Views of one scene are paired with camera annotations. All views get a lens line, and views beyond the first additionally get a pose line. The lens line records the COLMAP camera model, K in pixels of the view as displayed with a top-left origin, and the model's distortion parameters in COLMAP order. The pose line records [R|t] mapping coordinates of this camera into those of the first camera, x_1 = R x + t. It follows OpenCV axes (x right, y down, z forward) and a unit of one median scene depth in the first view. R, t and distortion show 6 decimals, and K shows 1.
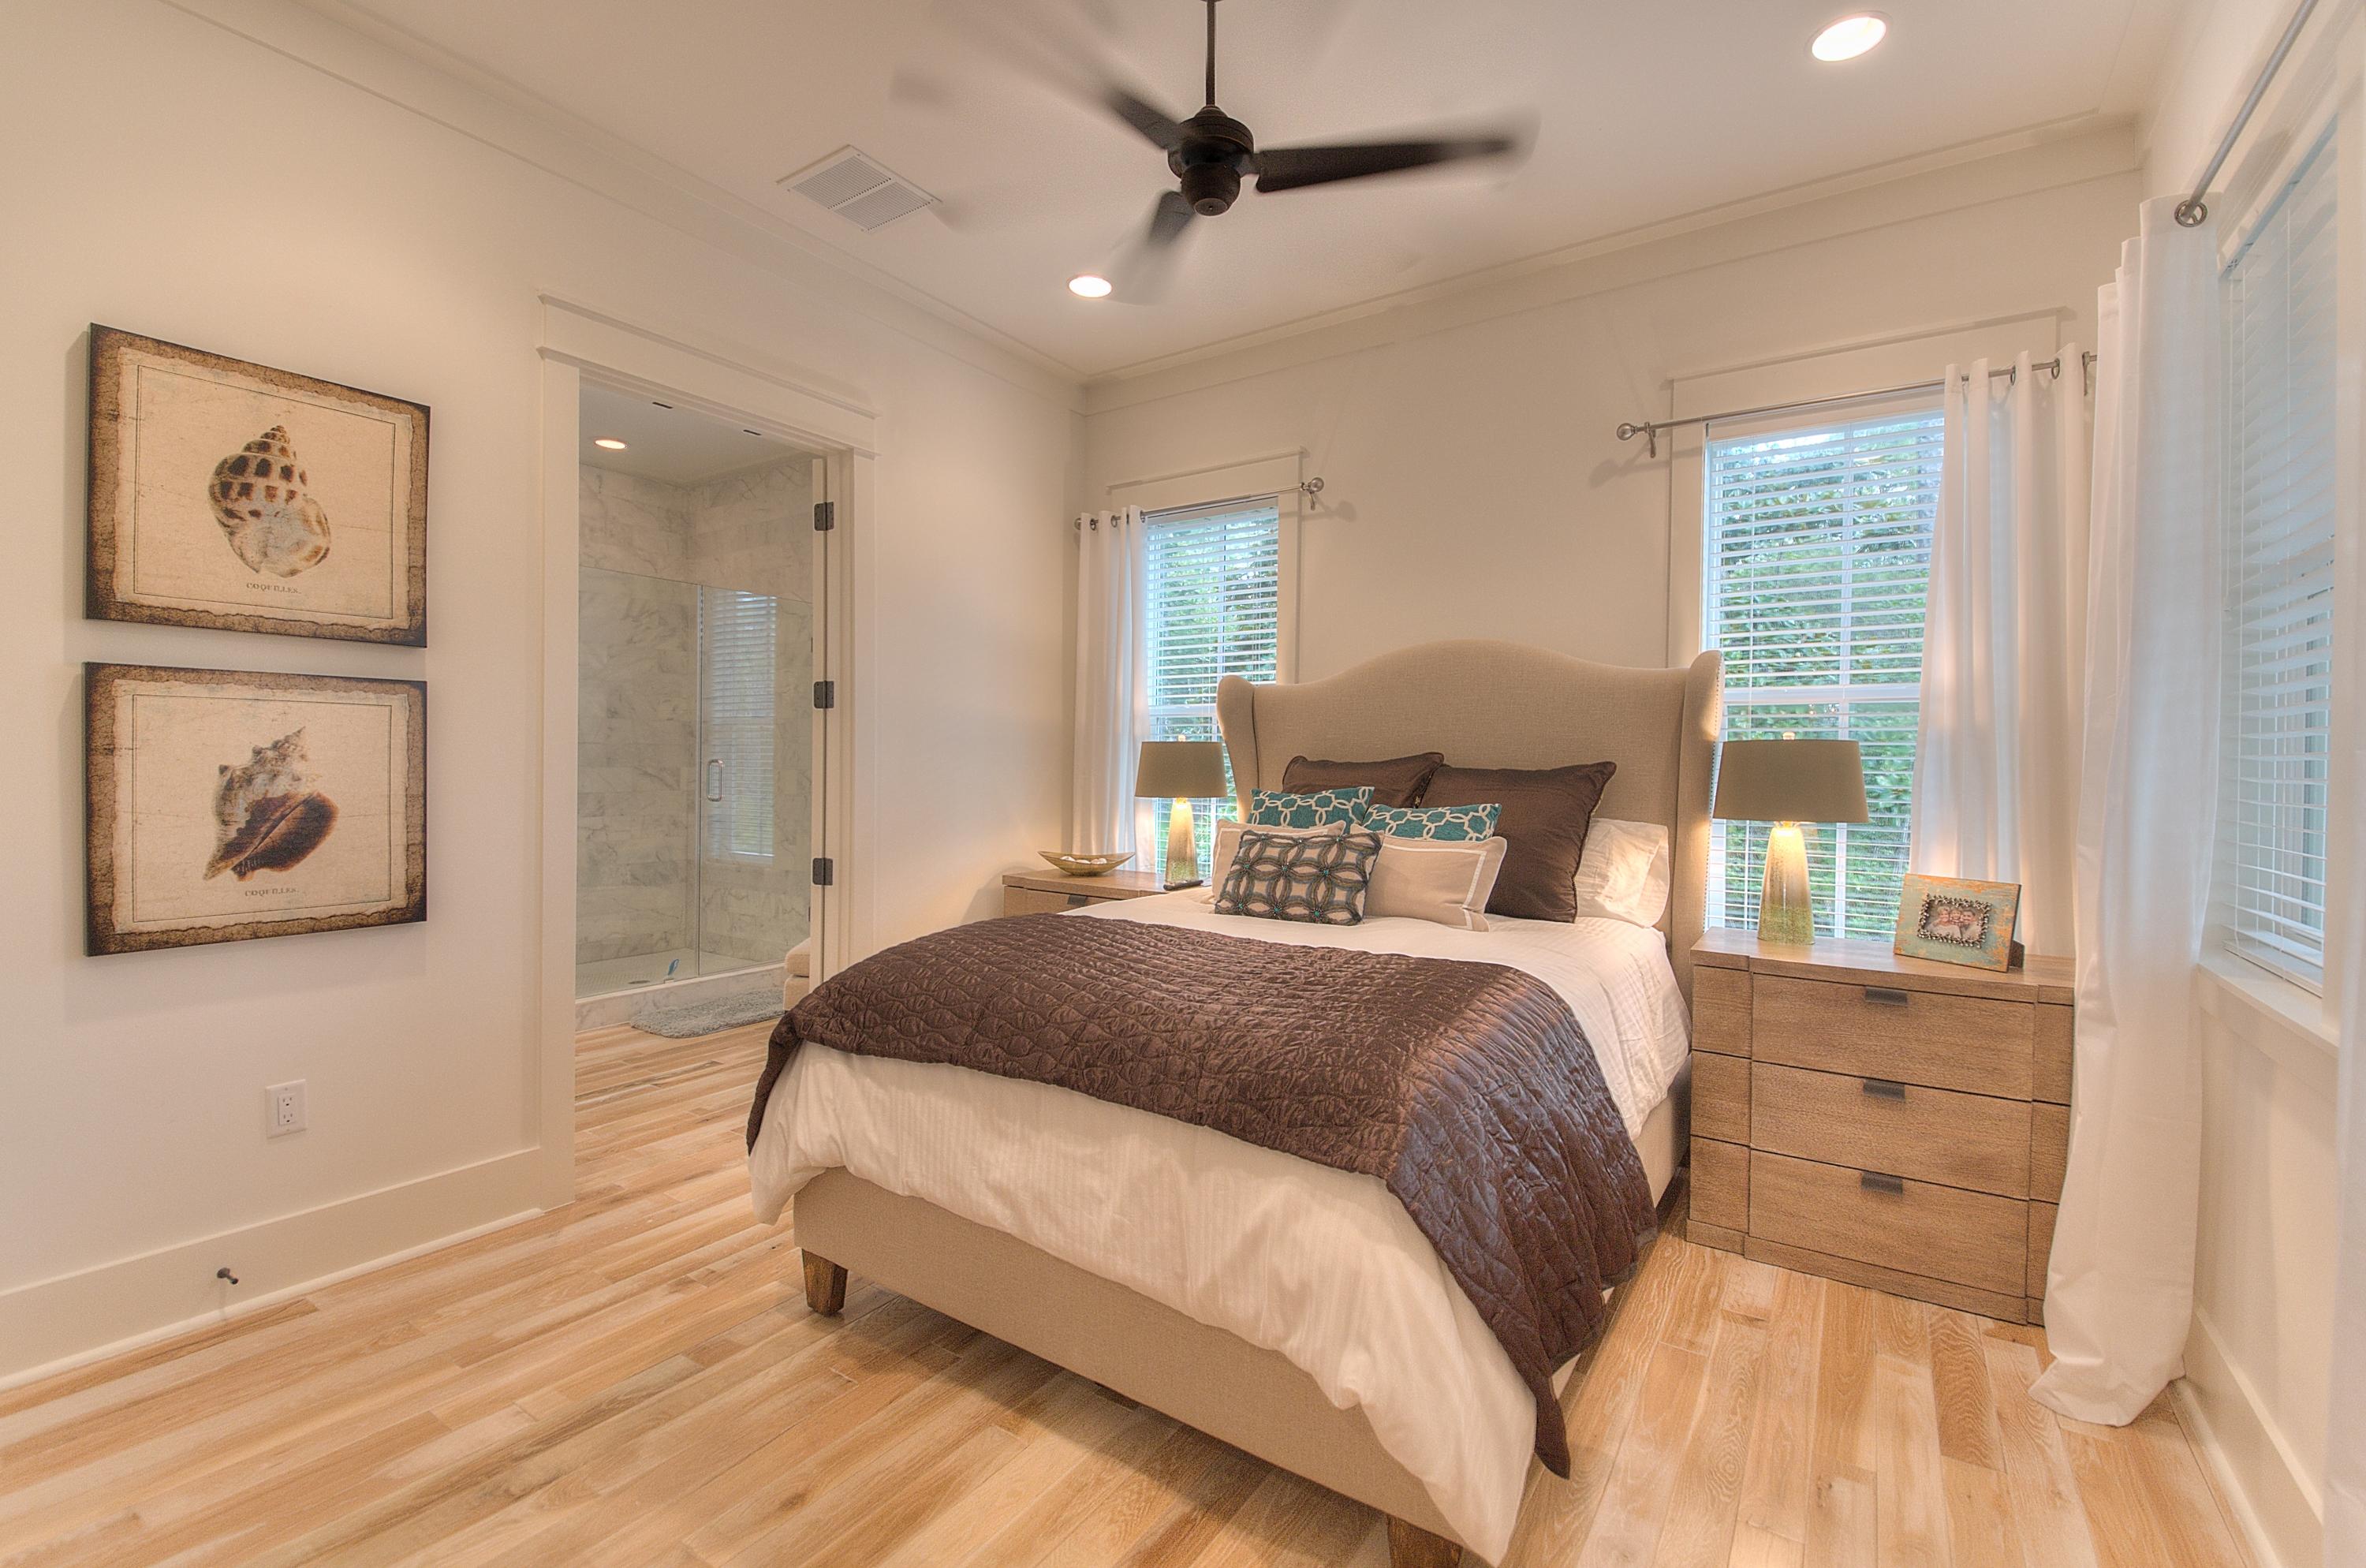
lens RADIAL K [[992.8, 0, 1188.1], [0, 992.8, 776.2], [0, 0, 1]] dist [0.034251, -0.025533]
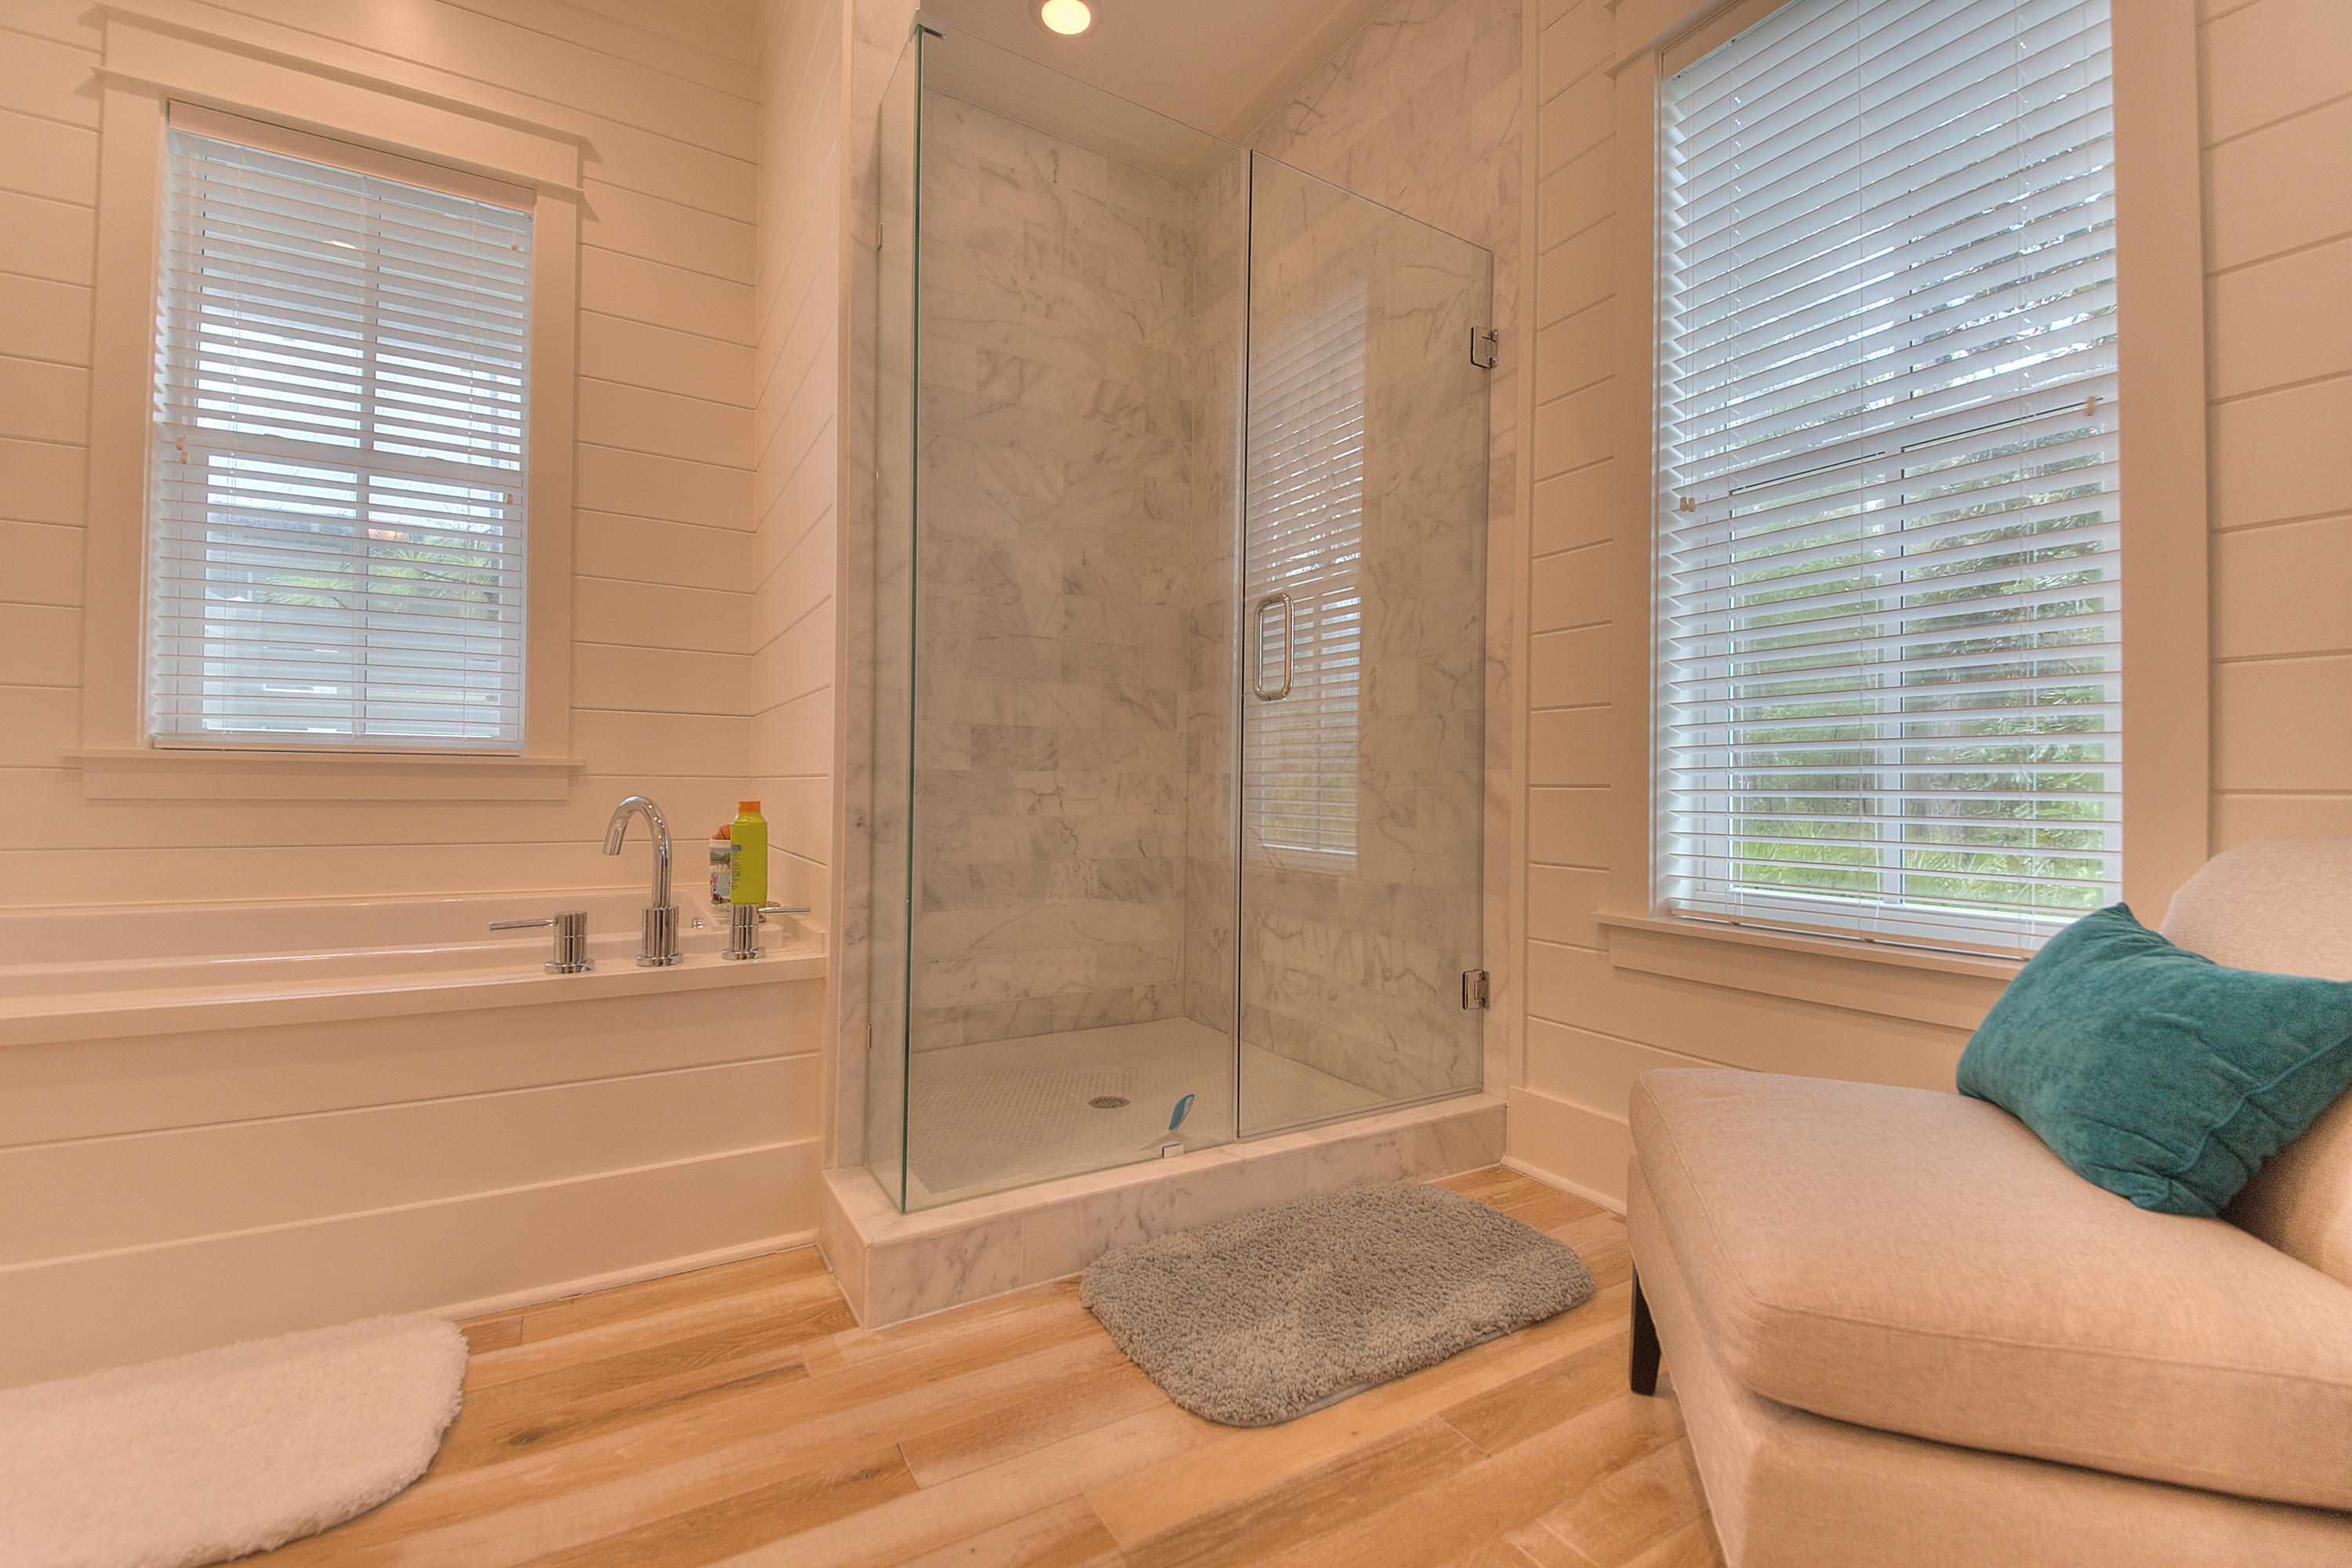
lens RADIAL K [[986.9, 0, 1181.1], [0, 986.9, 776.3], [0, 0, 1]] dist [0.034251, -0.025533]
pose [[0.905963, -0.004384, -0.423335, -0.282930], [-0.005870, 0.999720, -0.022916, 0.053402], [0.423317, 0.023246, 0.905684, 0.522080]]
